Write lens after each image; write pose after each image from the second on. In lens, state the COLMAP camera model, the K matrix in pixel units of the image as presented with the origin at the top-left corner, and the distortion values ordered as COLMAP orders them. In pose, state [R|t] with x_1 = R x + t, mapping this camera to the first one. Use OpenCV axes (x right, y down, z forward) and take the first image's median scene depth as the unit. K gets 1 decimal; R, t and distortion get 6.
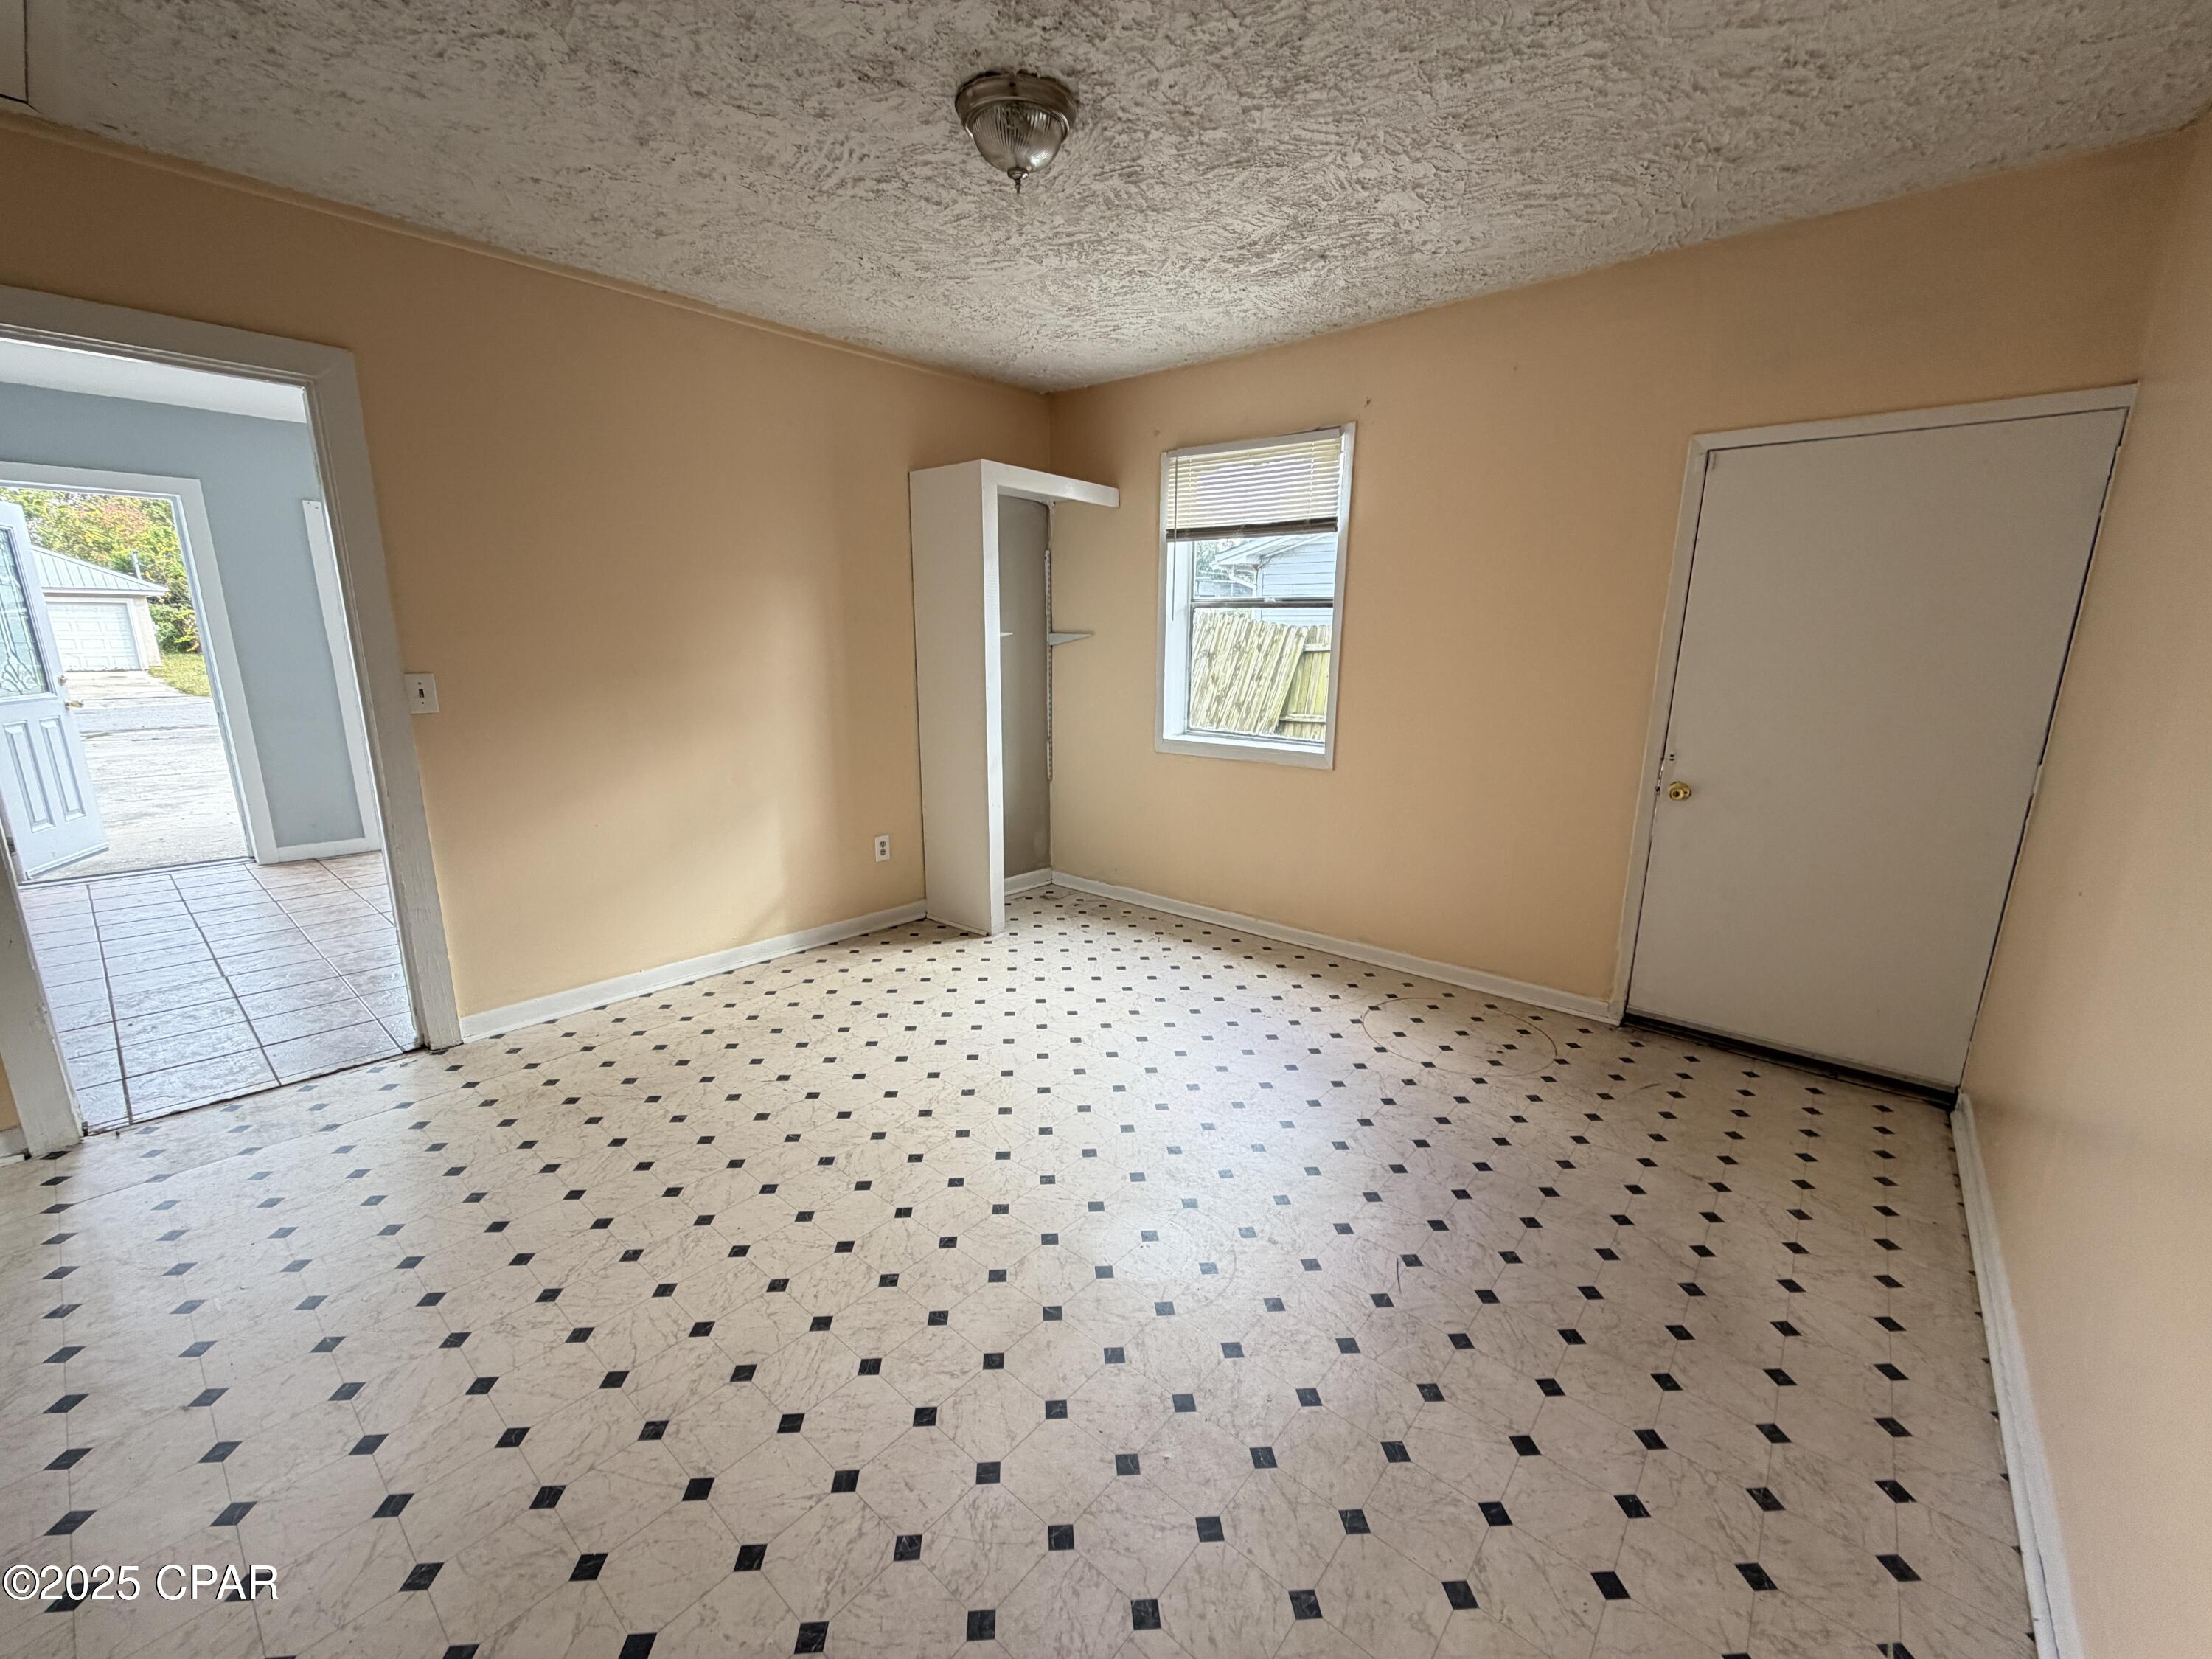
lens RADIAL K [[879.6, 0, 1110.7], [0, 879.6, 831.8], [0, 0, 1]] dist [-0.001500, 0.000253]
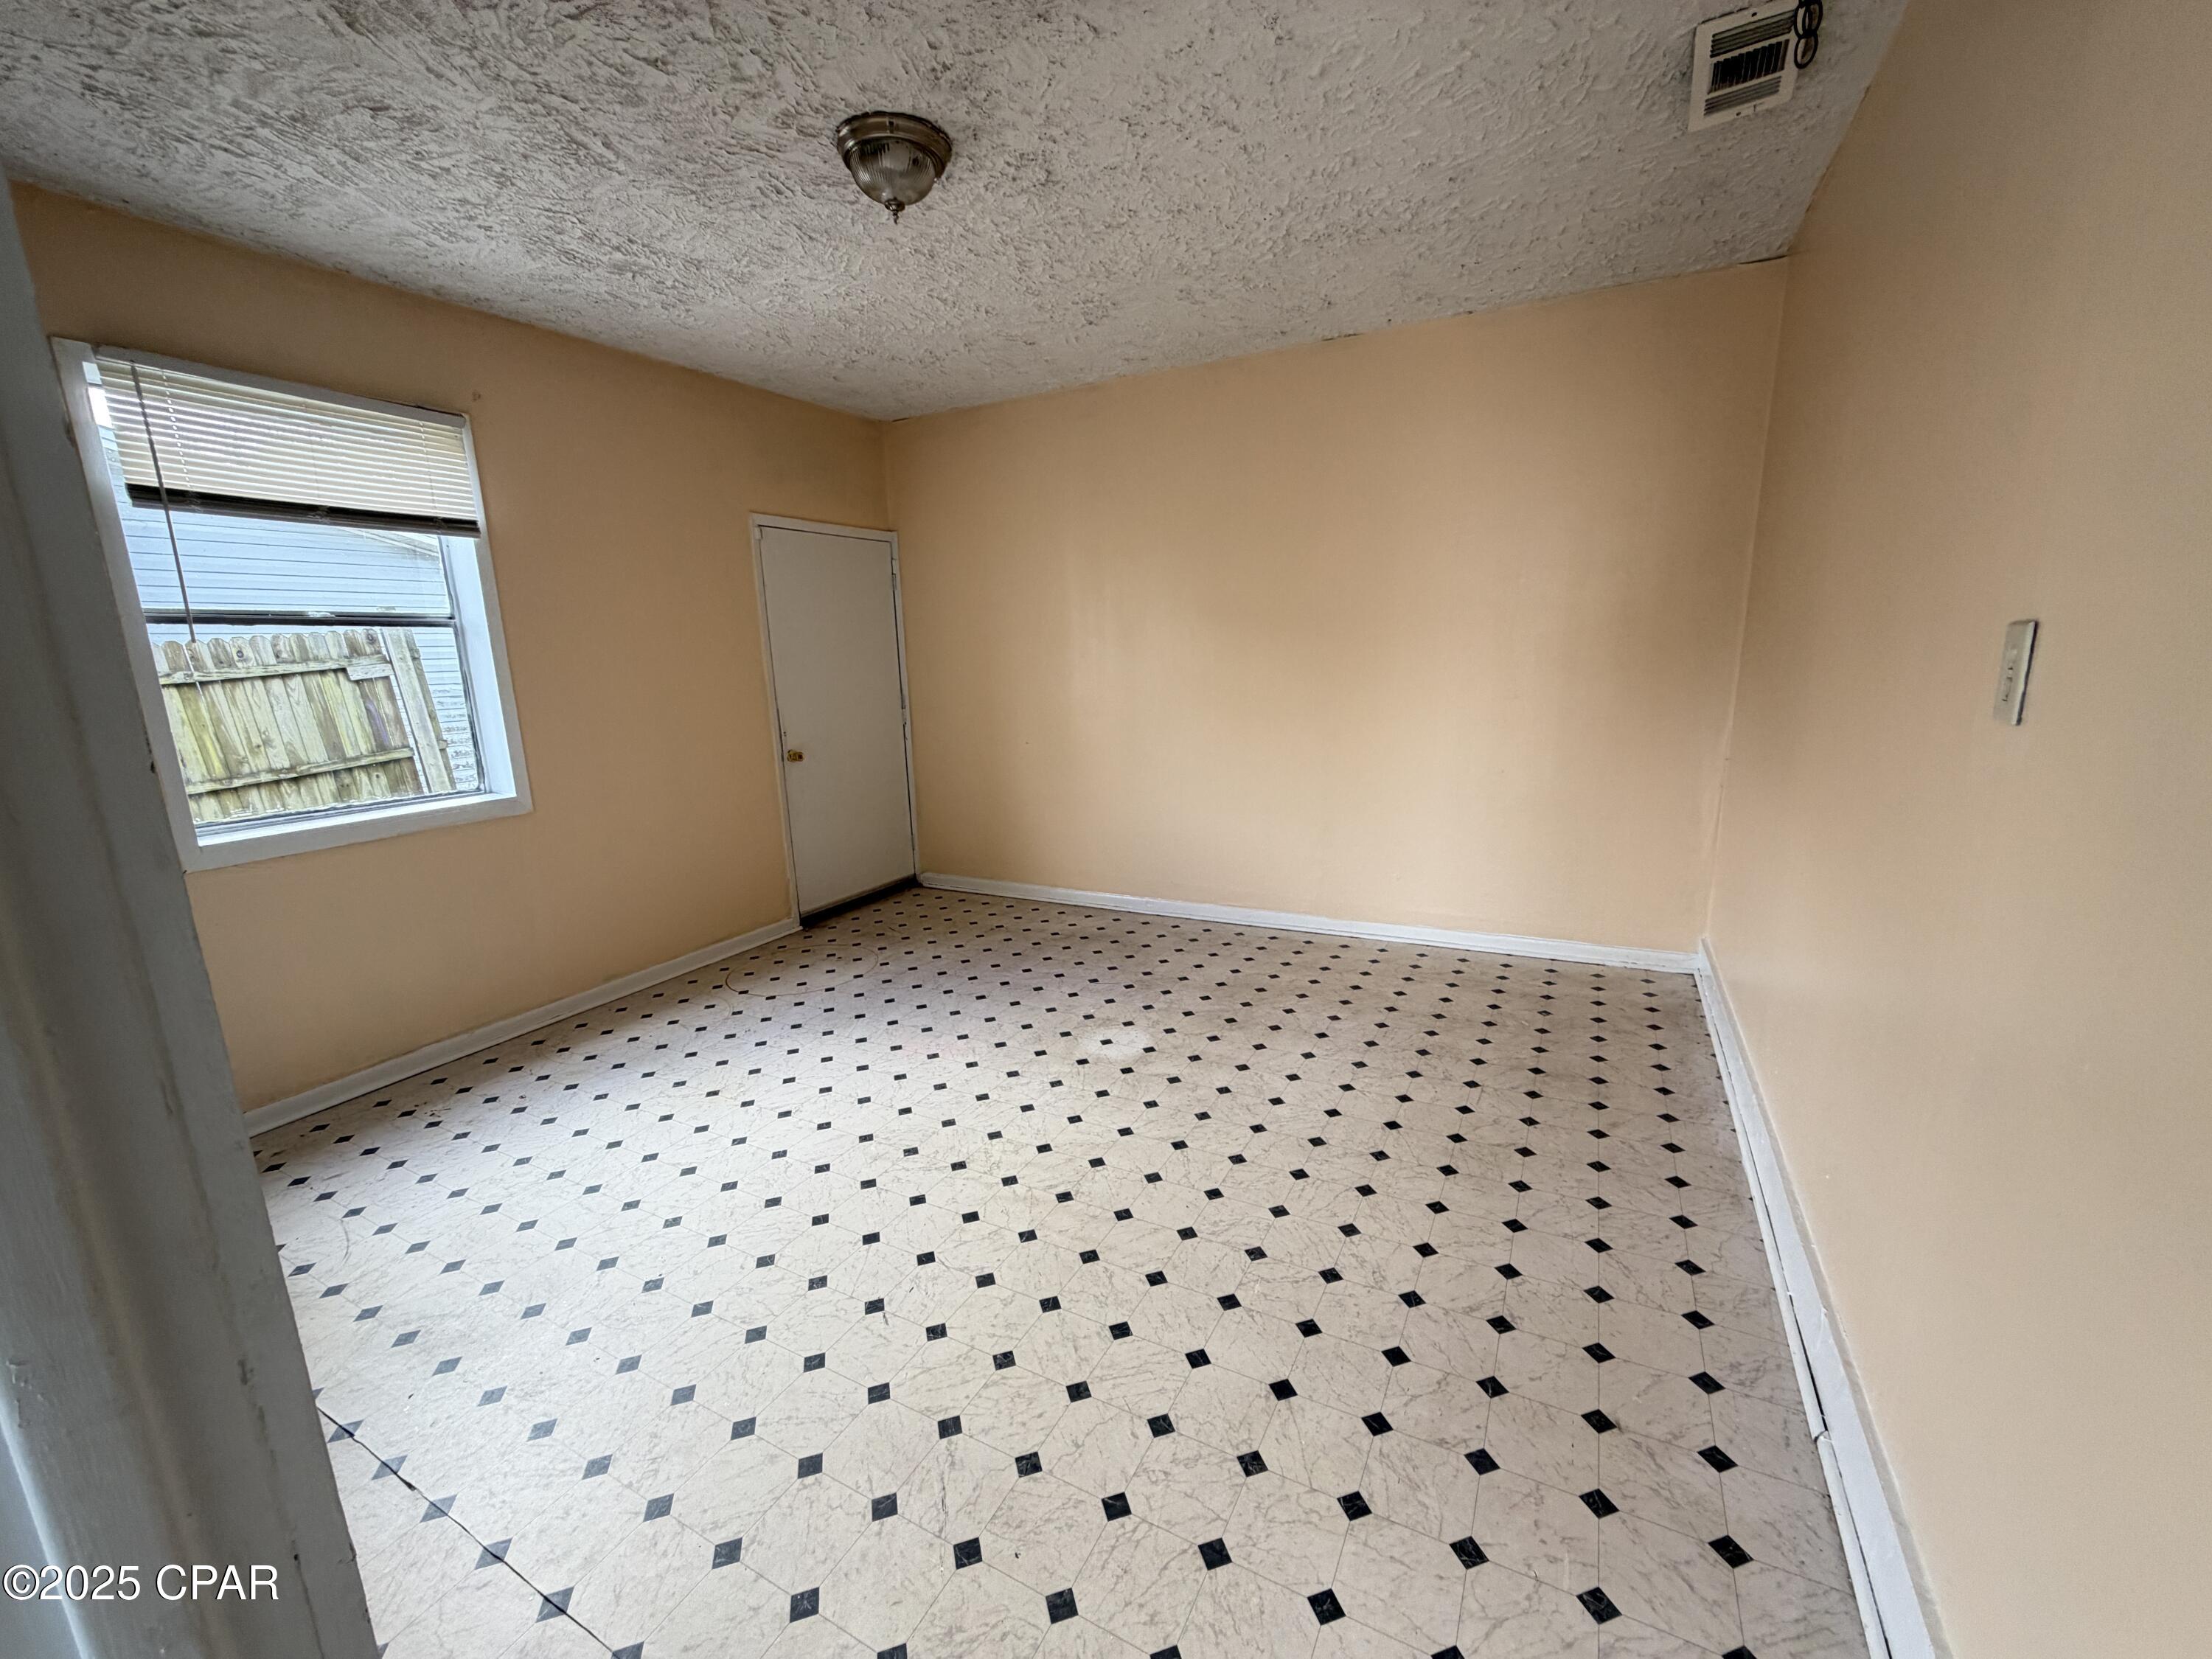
lens RADIAL K [[879.6, 0, 1085.4], [0, 879.6, 833.8], [0, 0, 1]] dist [-0.001500, 0.000253]
pose [[-0.182256, -0.201529, 0.962377, -0.989774], [0.249815, 0.937161, 0.243560, -0.180255], [-0.950986, 0.284807, -0.120458, 0.845573]]
